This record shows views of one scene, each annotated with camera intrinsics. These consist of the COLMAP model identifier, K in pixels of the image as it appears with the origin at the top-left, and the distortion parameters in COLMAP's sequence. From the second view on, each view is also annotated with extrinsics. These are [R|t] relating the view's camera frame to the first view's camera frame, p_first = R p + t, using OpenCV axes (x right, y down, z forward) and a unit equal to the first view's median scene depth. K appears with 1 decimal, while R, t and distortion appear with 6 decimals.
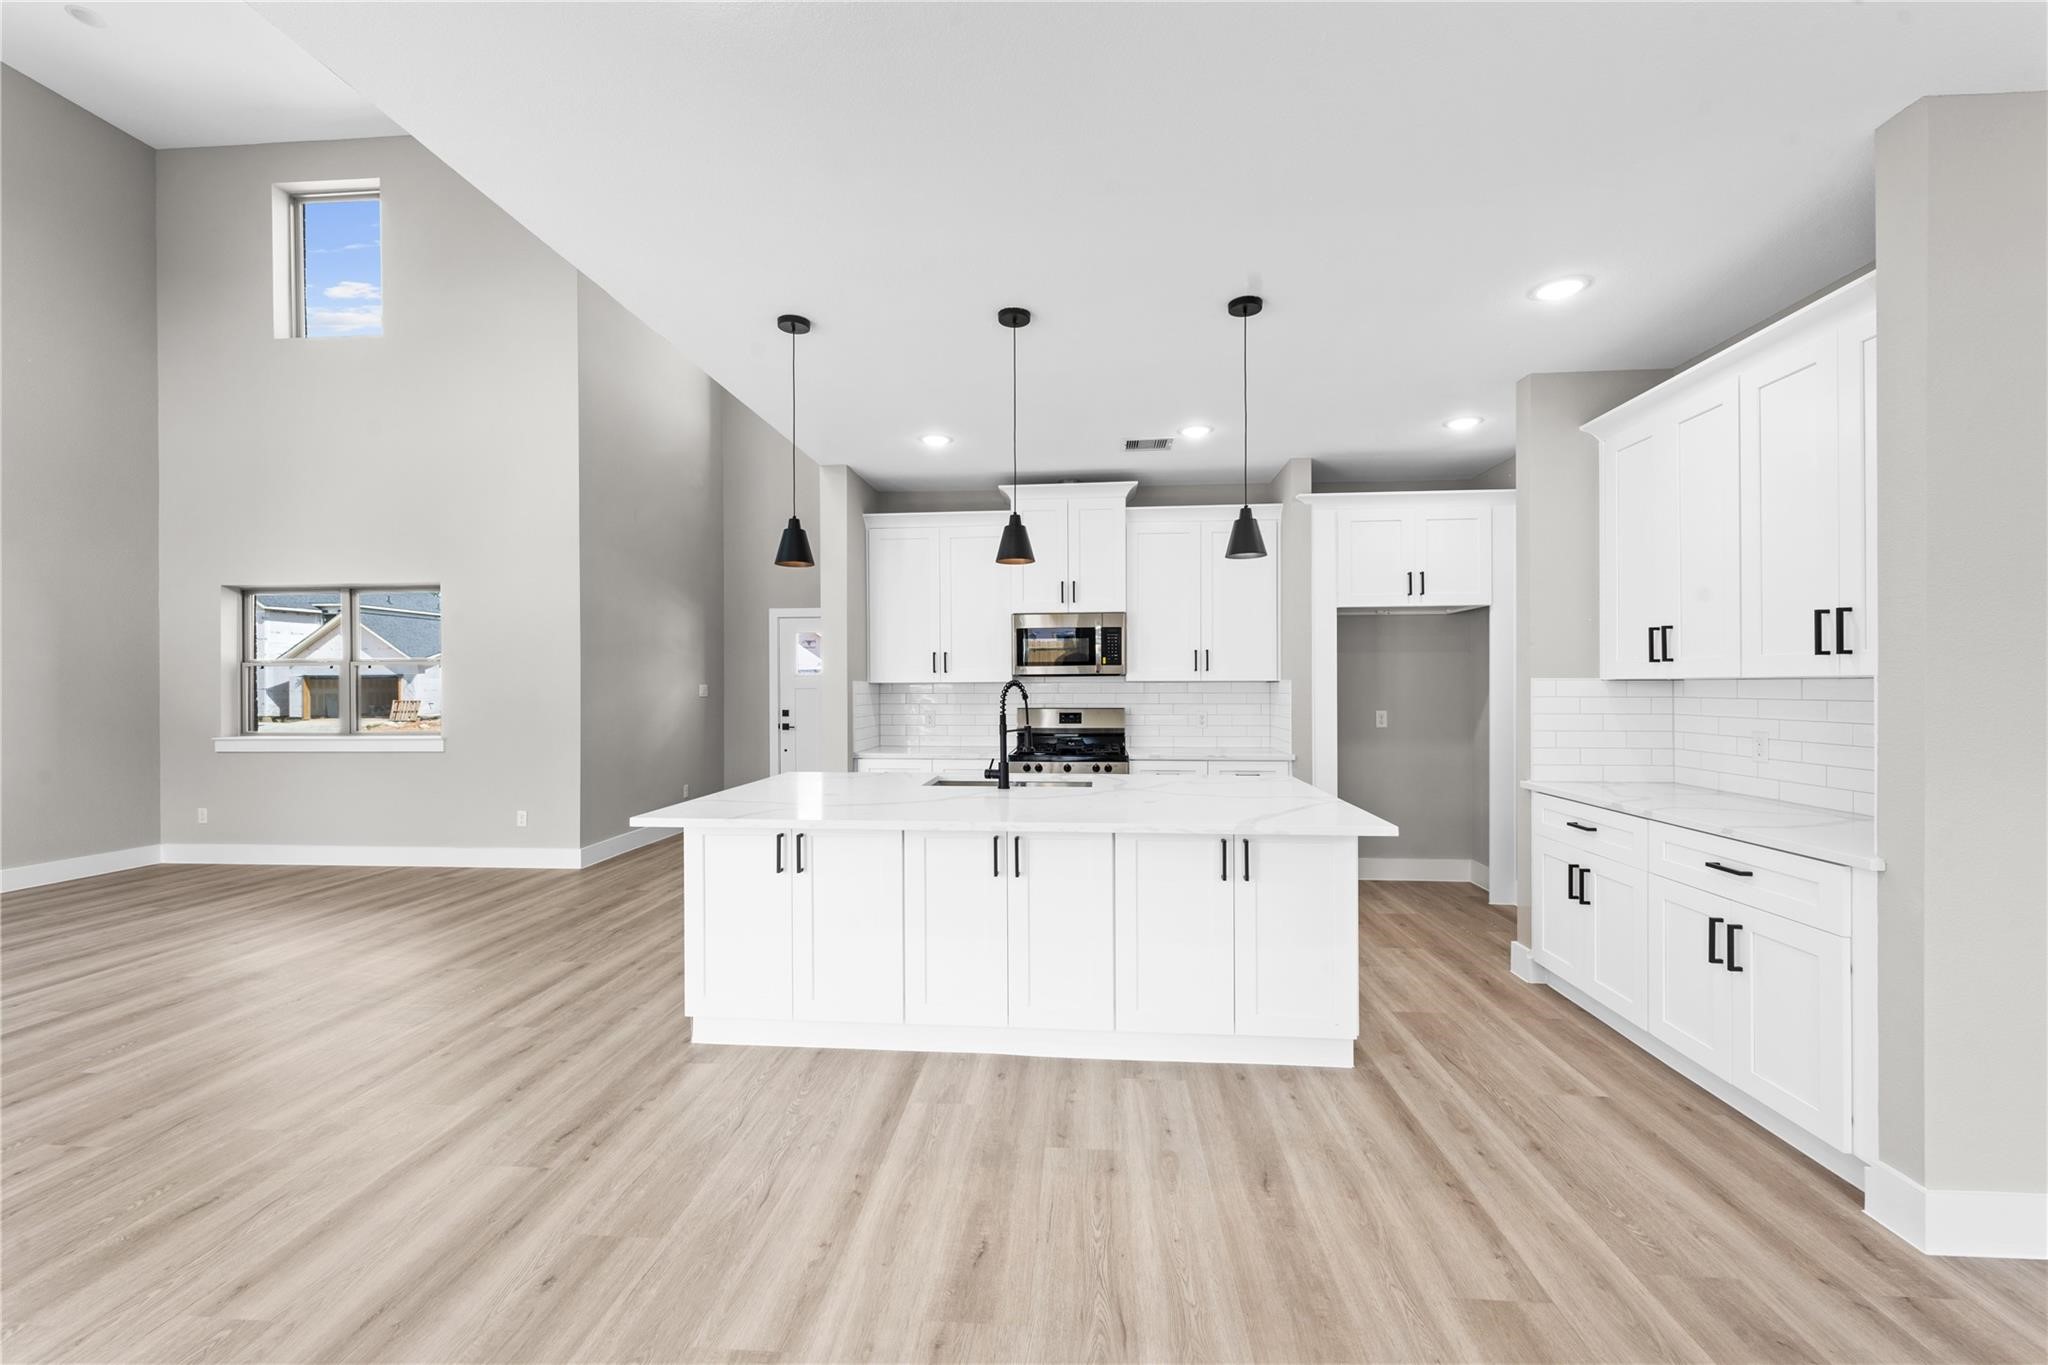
lens RADIAL K [[837.5, 0, 1023.1], [0, 837.5, 686.8], [0, 0, 1]] dist [0.003440, -0.000133]
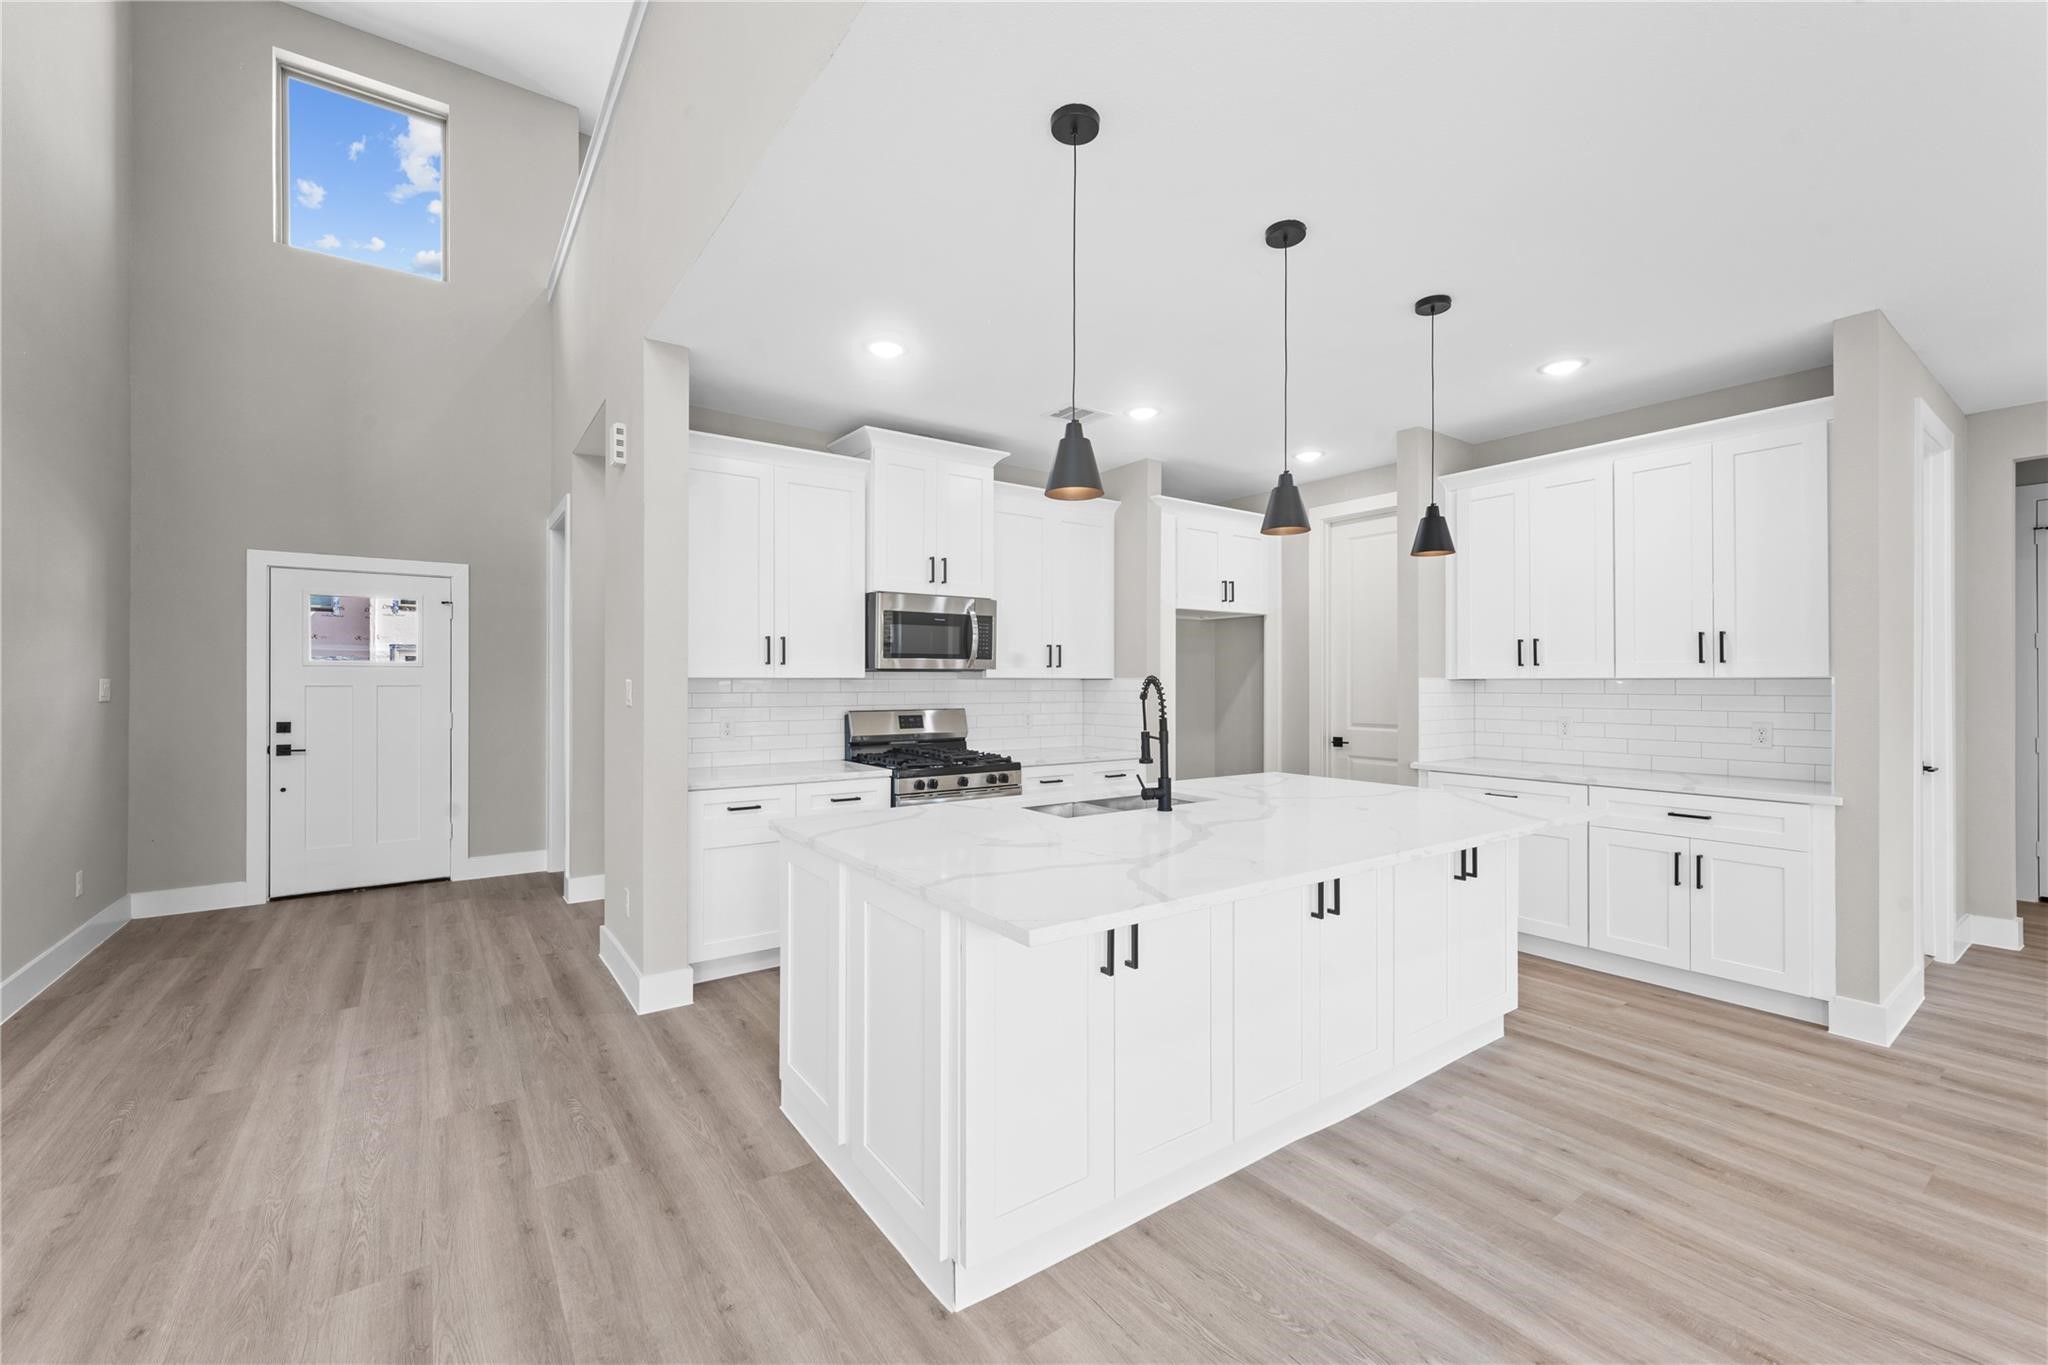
lens RADIAL K [[837.5, 0, 1027.3], [0, 837.5, 679.6], [0, 0, 1]] dist [0.003440, -0.000133]
pose [[0.757540, 0.004596, 0.652773, -0.699785], [-0.001044, 0.999982, -0.005828, 0.000348], [-0.652788, 0.003733, 0.757531, 0.515019]]
